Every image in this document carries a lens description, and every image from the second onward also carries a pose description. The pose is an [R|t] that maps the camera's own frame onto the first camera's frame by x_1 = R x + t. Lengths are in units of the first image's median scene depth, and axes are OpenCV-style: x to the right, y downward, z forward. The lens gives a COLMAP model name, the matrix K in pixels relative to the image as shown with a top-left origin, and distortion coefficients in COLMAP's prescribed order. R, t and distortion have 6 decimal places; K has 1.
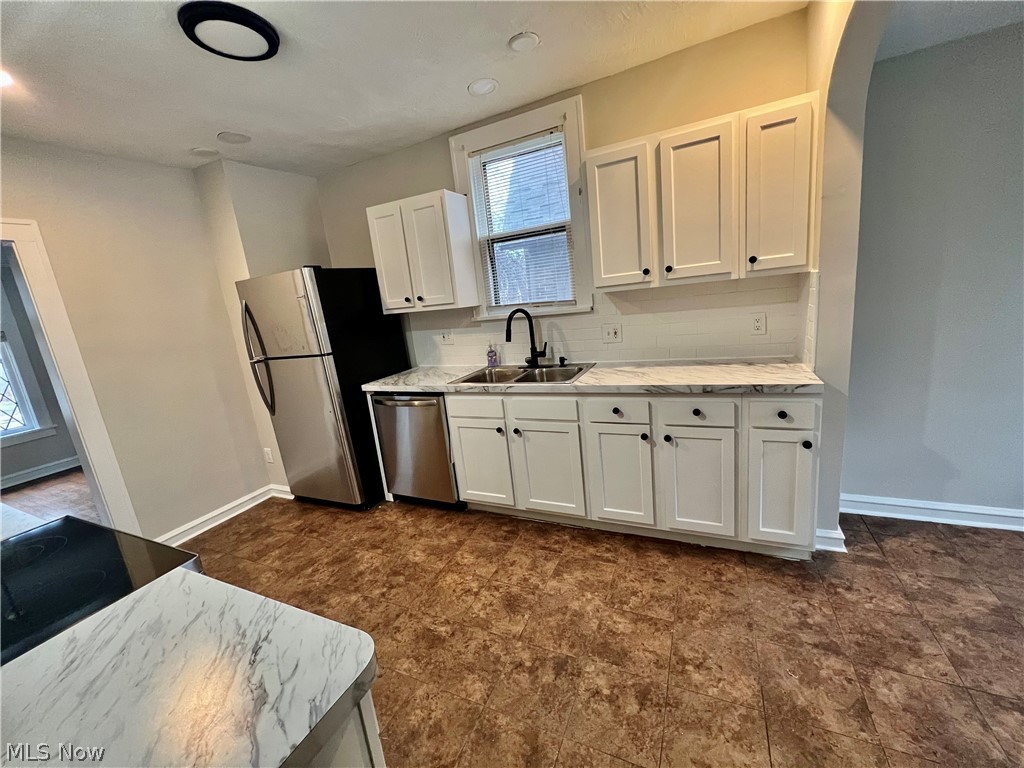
lens RADIAL K [[409.2, 0, 512.0], [0, 409.2, 381.4], [0, 0, 1]] dist [-0.000769, 0.000024]
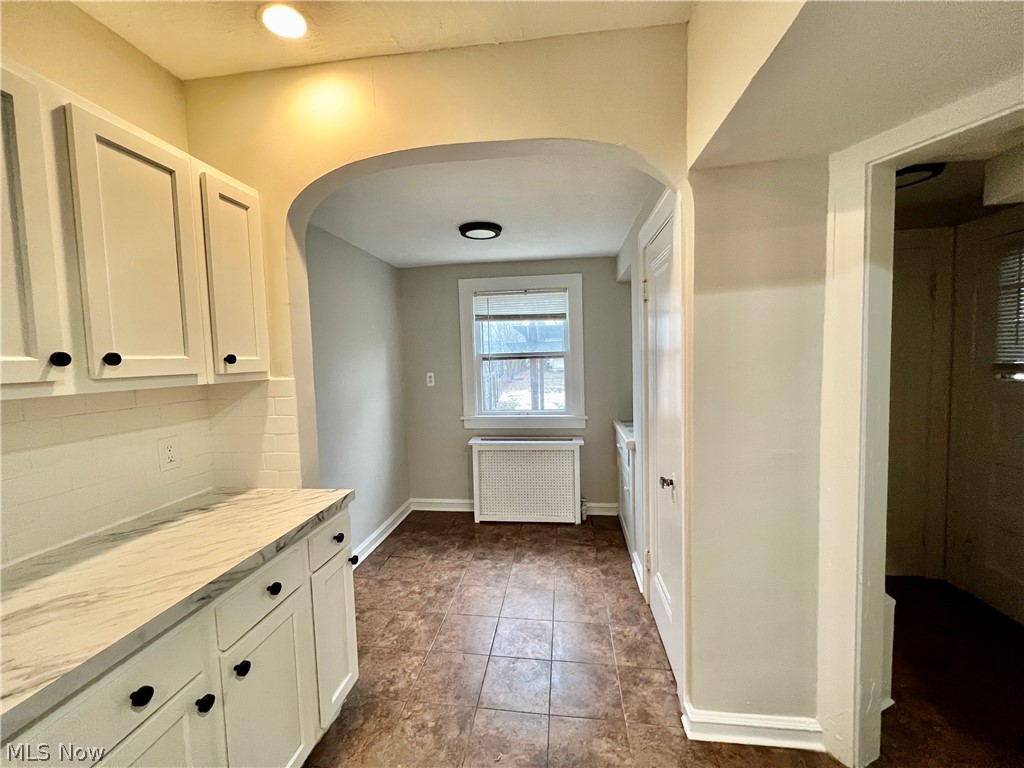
lens RADIAL K [[409.2, 0, 510.3], [0, 409.2, 381.6], [0, 0, 1]] dist [-0.000769, 0.000024]
pose [[-0.301600, 0.063902, 0.951291, -0.219587], [0.259835, 0.965494, 0.017523, -0.121409], [-0.917346, 0.252464, -0.307797, 0.666273]]
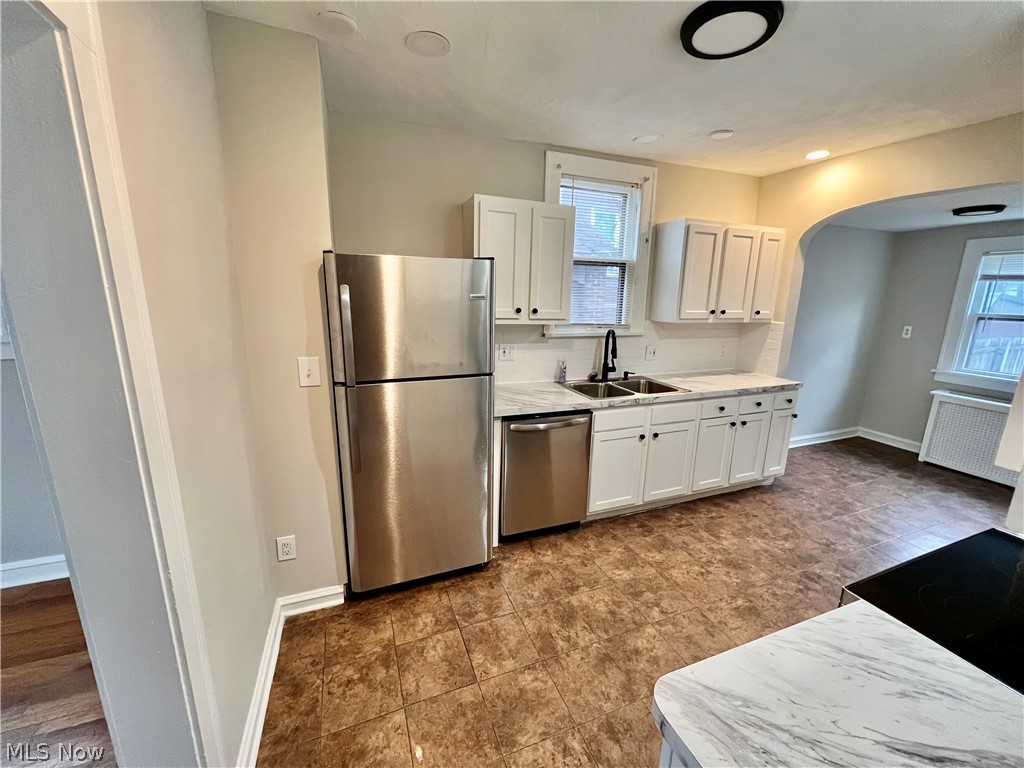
lens RADIAL K [[409.2, 0, 511.3], [0, 409.2, 381.5], [0, 0, 1]] dist [-0.000769, 0.000024]
pose [[0.675689, -0.032930, 0.736451, -1.178350], [0.058295, 0.998260, -0.008848, -0.047290], [-0.734878, 0.048910, 0.676433, 0.528162]]
